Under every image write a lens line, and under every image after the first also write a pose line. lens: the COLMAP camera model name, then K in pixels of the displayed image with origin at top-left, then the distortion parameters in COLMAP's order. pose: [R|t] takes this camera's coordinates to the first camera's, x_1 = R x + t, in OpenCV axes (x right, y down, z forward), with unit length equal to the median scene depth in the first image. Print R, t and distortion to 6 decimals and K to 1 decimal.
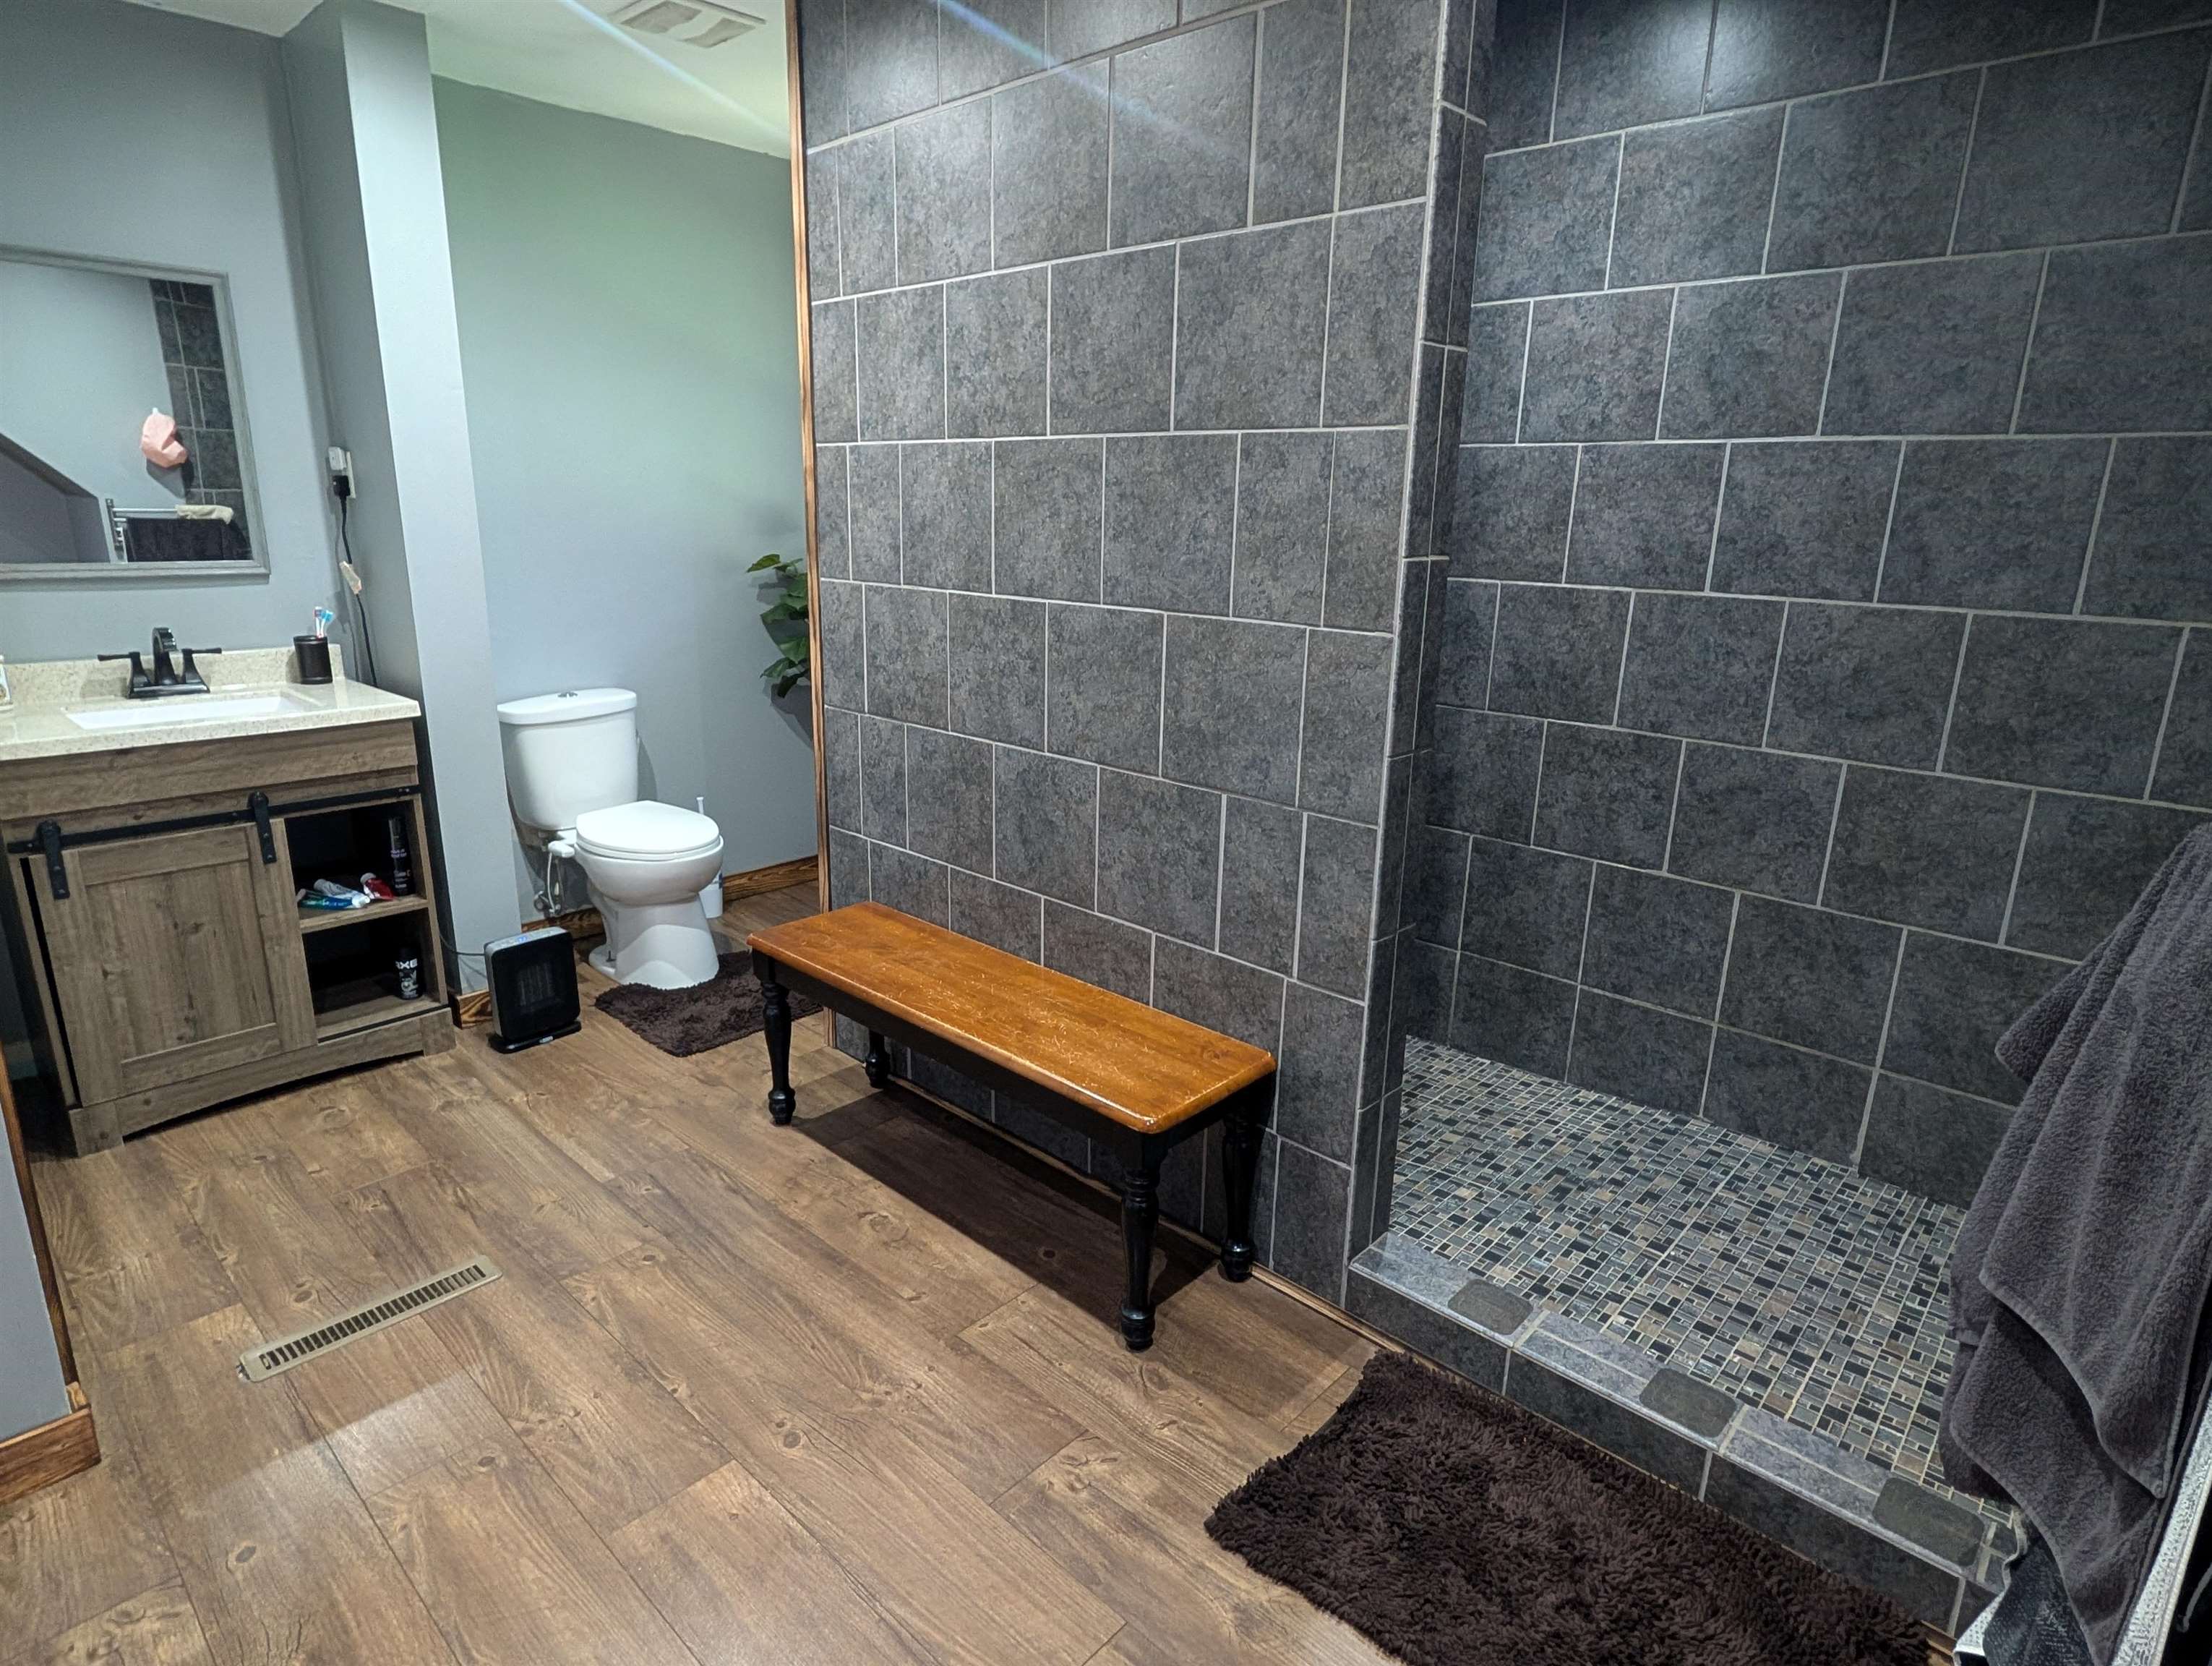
lens RADIAL K [[1217.9, 0, 1106.3], [0, 1217.9, 831.1], [0, 0, 1]] dist [0.000979, -0.002237]
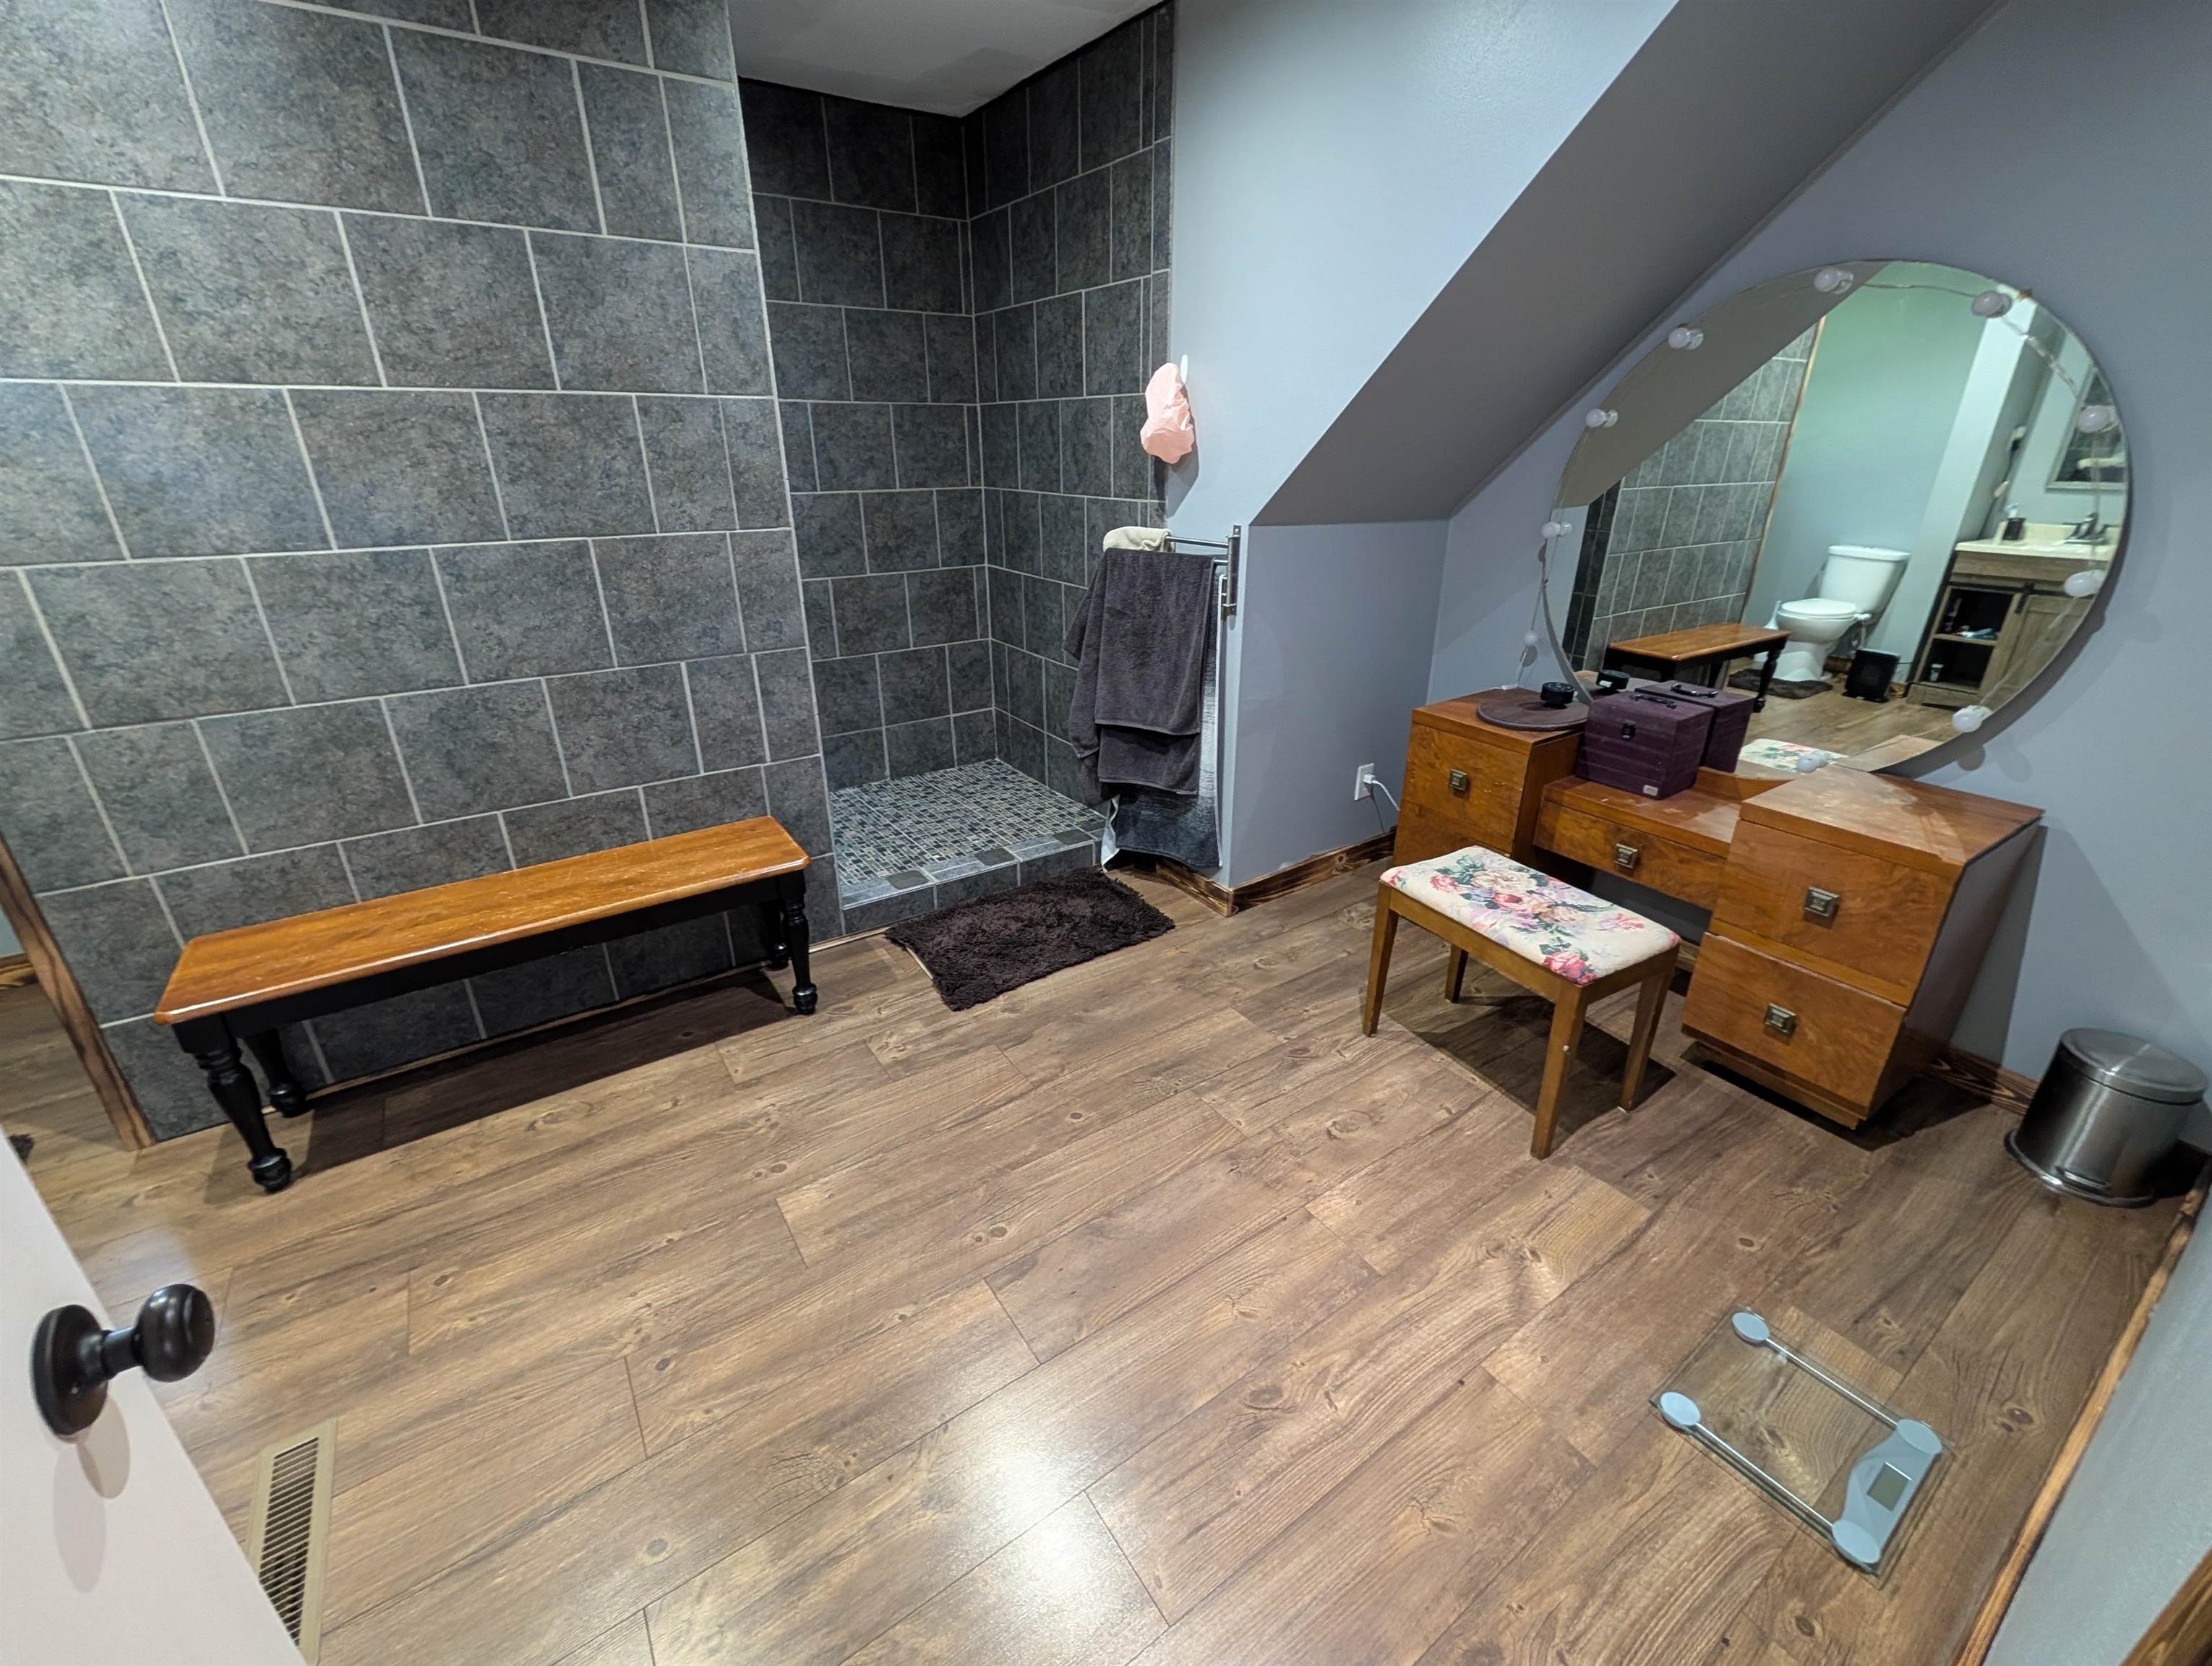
lens RADIAL K [[928.7, 0, 1110.2], [0, 928.7, 833.3], [0, 0, 1]] dist [0.000855, 0.000106]
pose [[0.206227, -0.402327, 0.891966, -0.848283], [0.259428, 0.901420, 0.346610, -0.096323], [-0.943487, 0.159921, 0.290272, 0.244572]]
